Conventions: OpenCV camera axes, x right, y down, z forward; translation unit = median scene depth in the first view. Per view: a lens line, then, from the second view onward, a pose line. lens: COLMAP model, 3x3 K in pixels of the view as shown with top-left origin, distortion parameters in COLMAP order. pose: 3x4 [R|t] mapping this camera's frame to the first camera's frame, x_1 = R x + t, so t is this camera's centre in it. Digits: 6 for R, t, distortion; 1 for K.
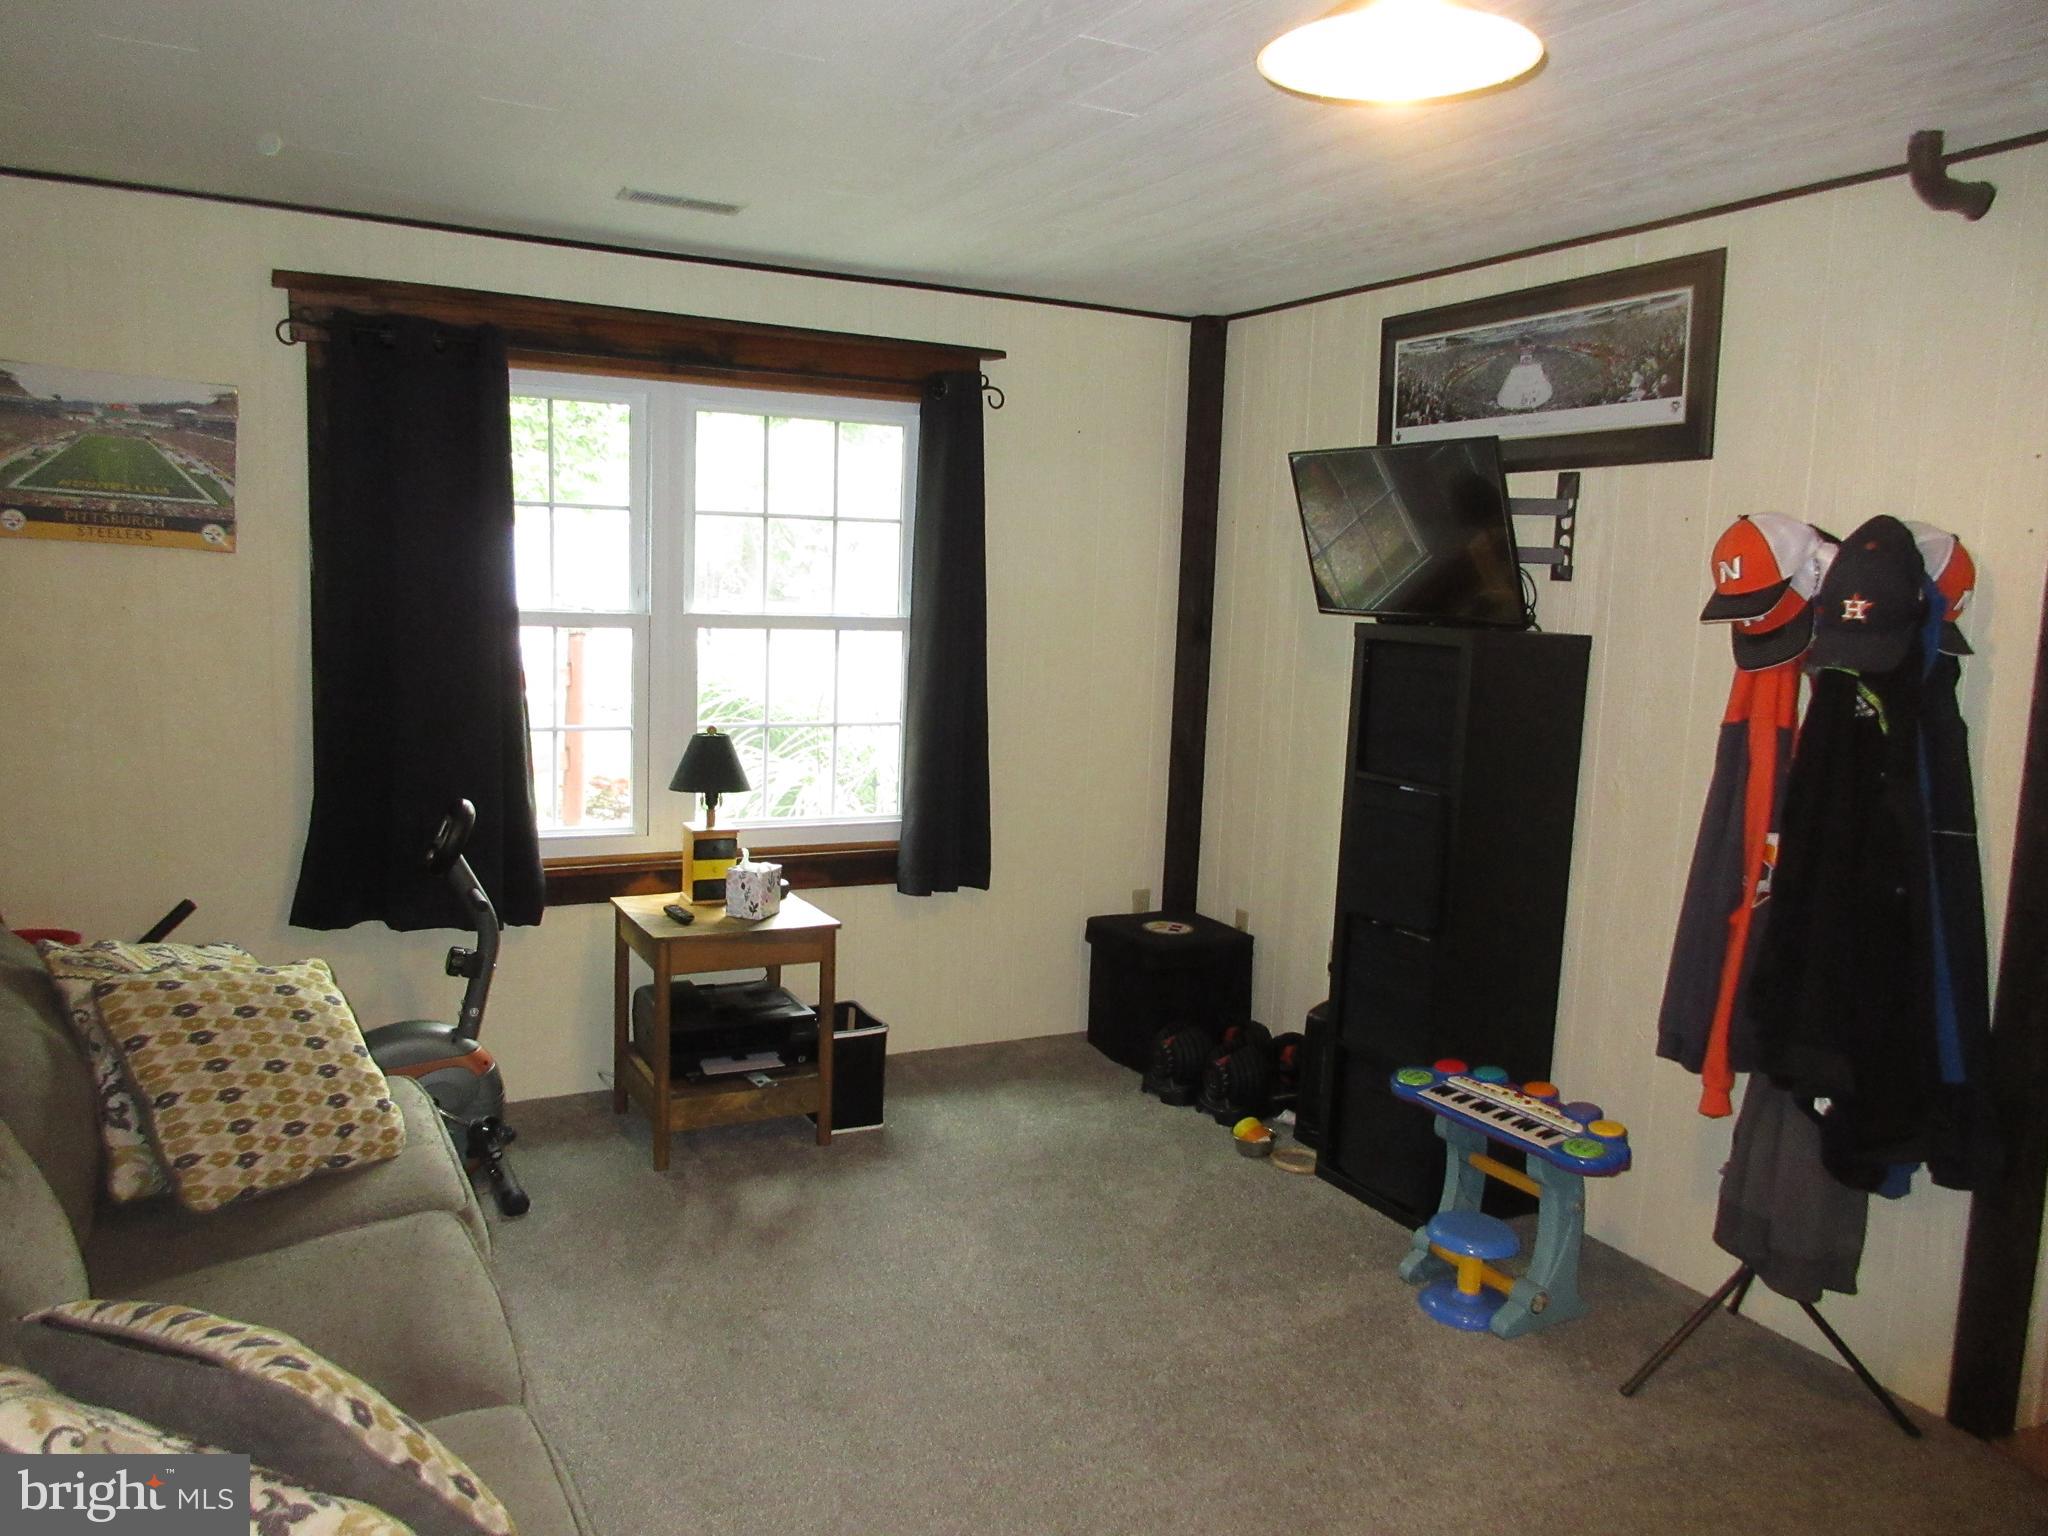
lens RADIAL K [[1539.1, 0, 1018.8], [0, 1539.1, 766.4], [0, 0, 1]] dist [0.024294, -0.011485]
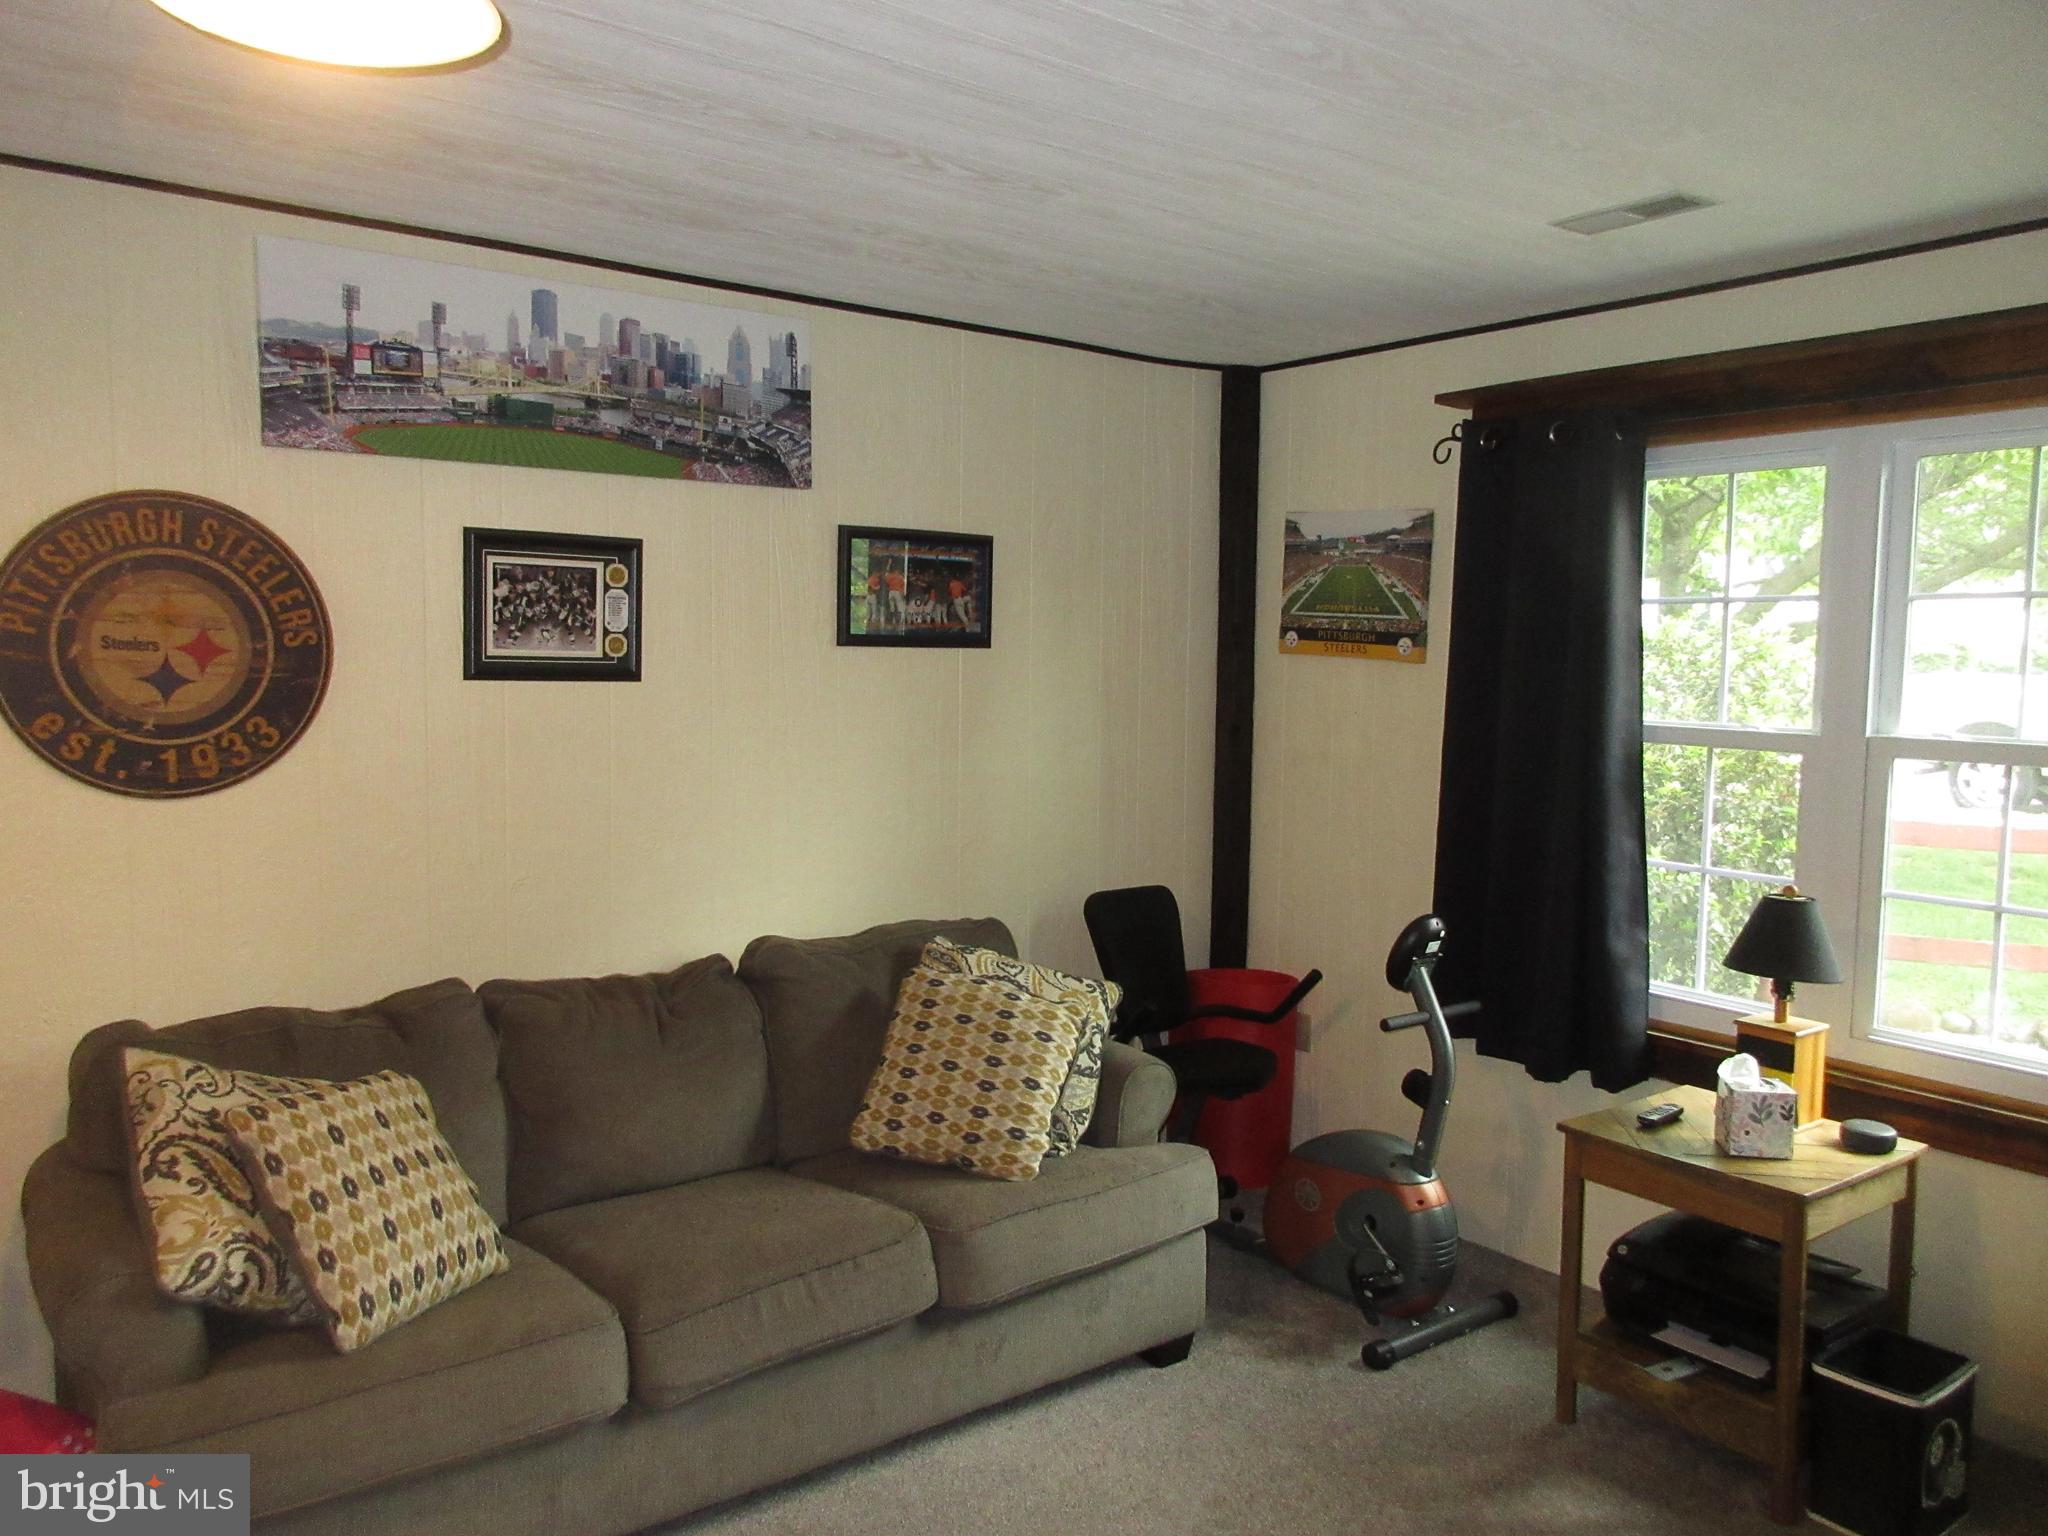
lens RADIAL K [[1539.1, 0, 1008.9], [0, 1539.1, 765.1], [0, 0, 1]] dist [0.024294, -0.011485]
pose [[0.179889, 0.044851, -0.982664, 0.492178], [-0.138717, 0.990134, 0.019798, -0.050321], [0.973857, 0.132750, 0.184336, 0.537648]]
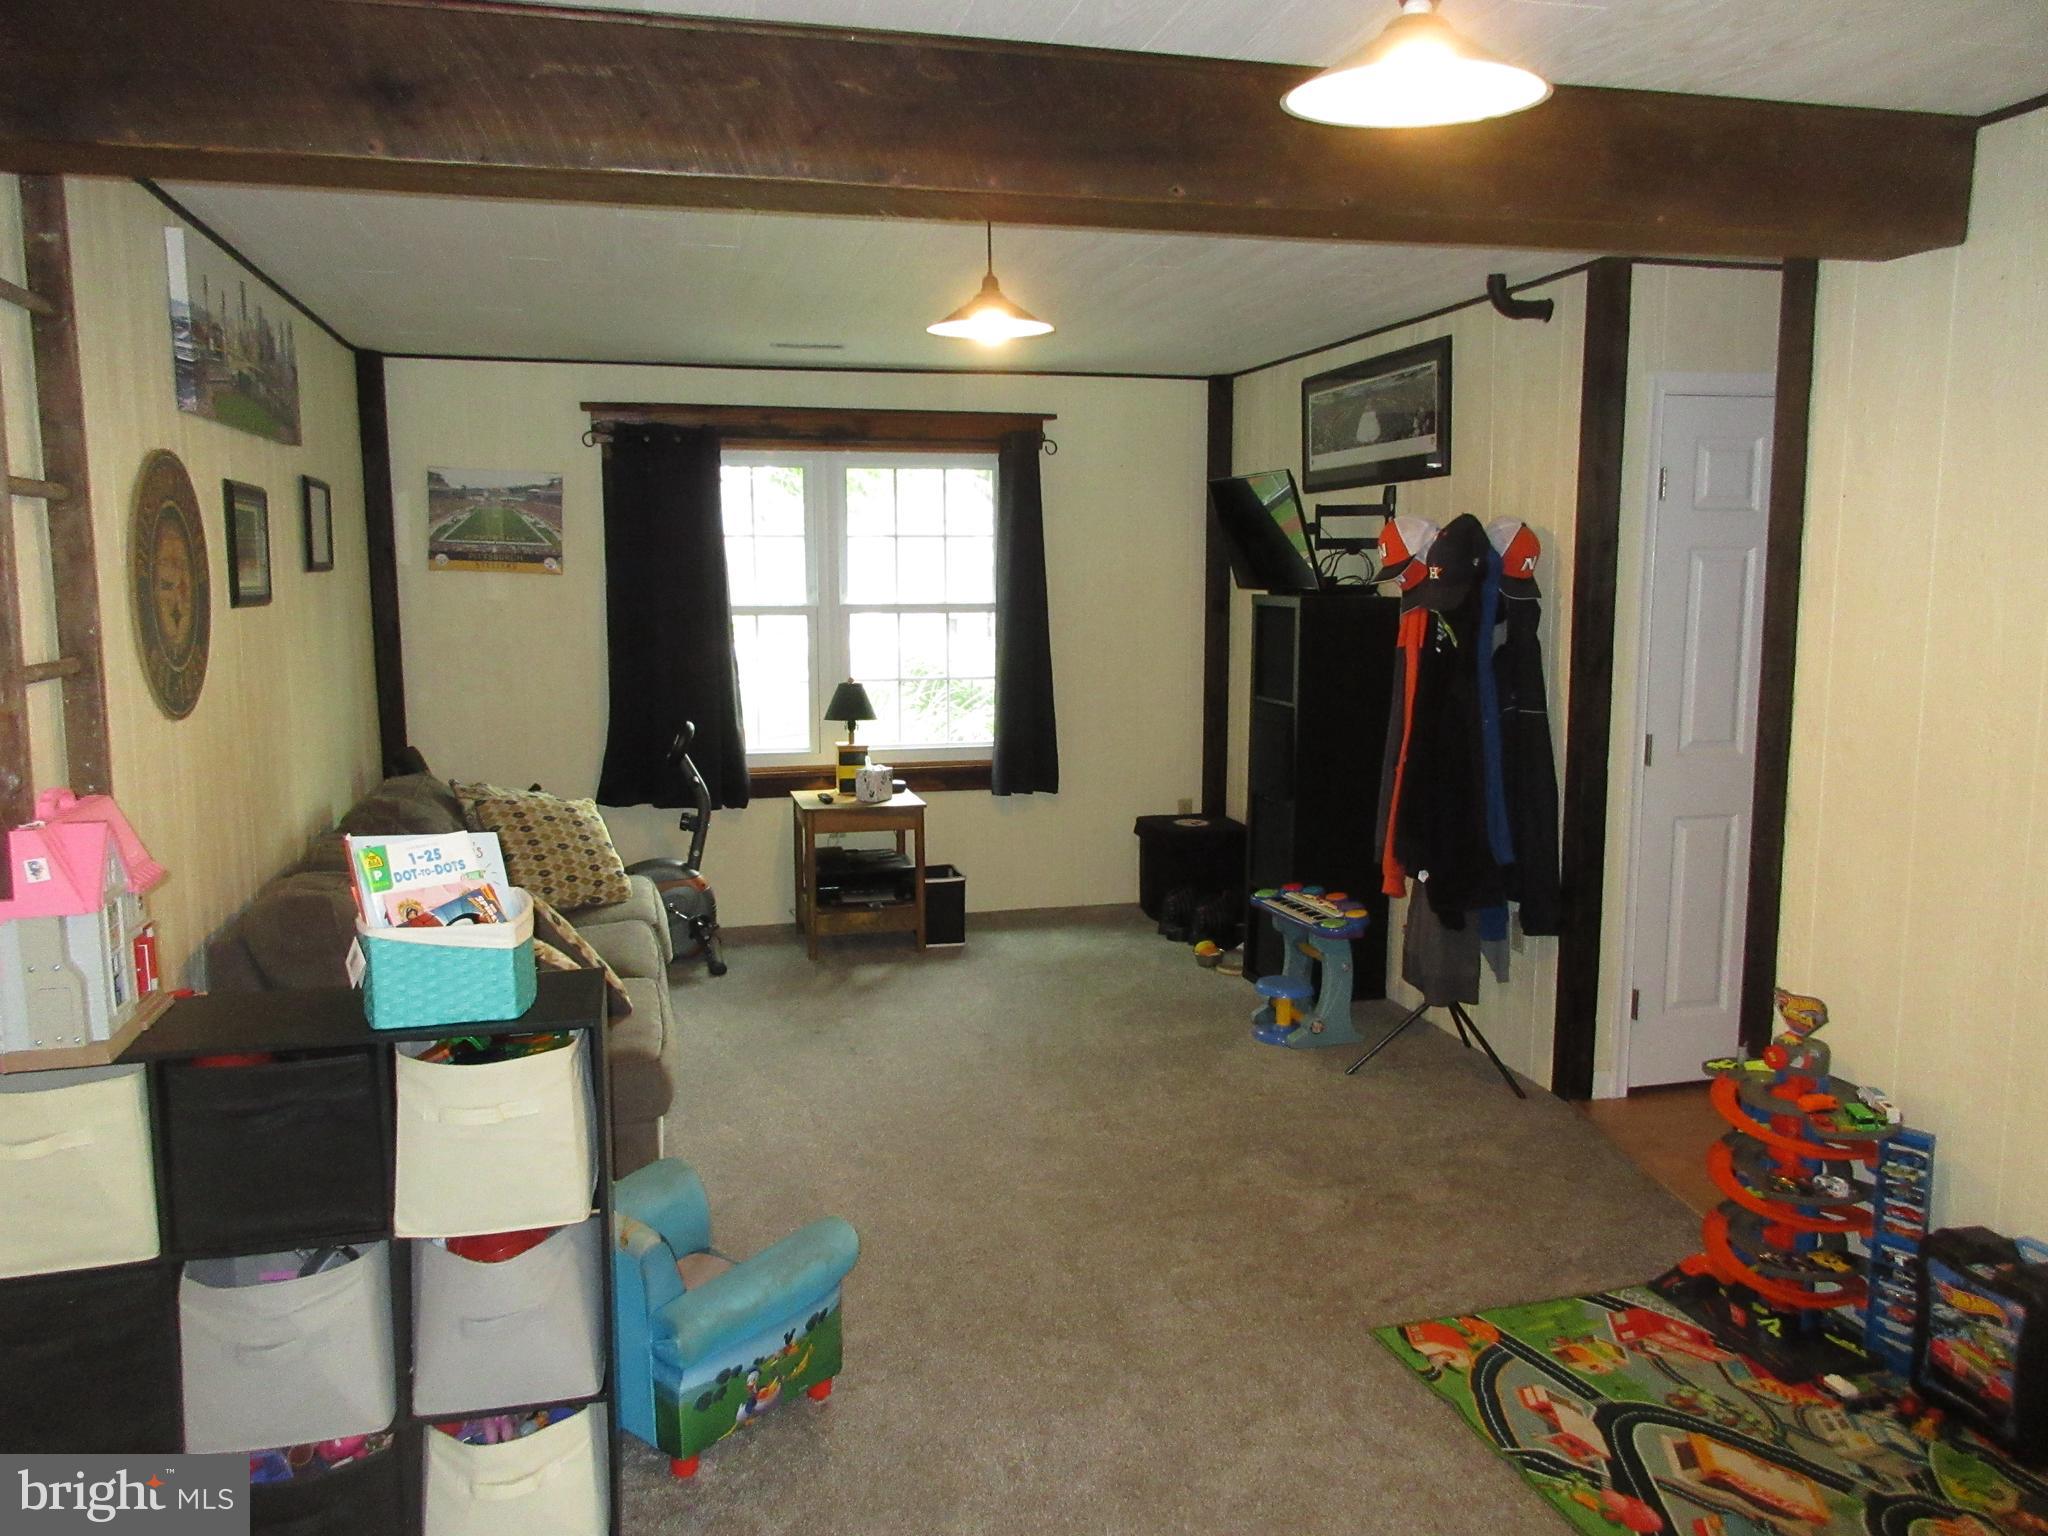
lens RADIAL K [[1539.1, 0, 1016.1], [0, 1539.1, 761.5], [0, 0, 1]] dist [0.024294, -0.011485]
pose [[0.973703, -0.009248, -0.227635, 0.329290], [0.008224, 0.999951, -0.005448, 0.071953], [0.227674, 0.003433, 0.973731, -0.476142]]
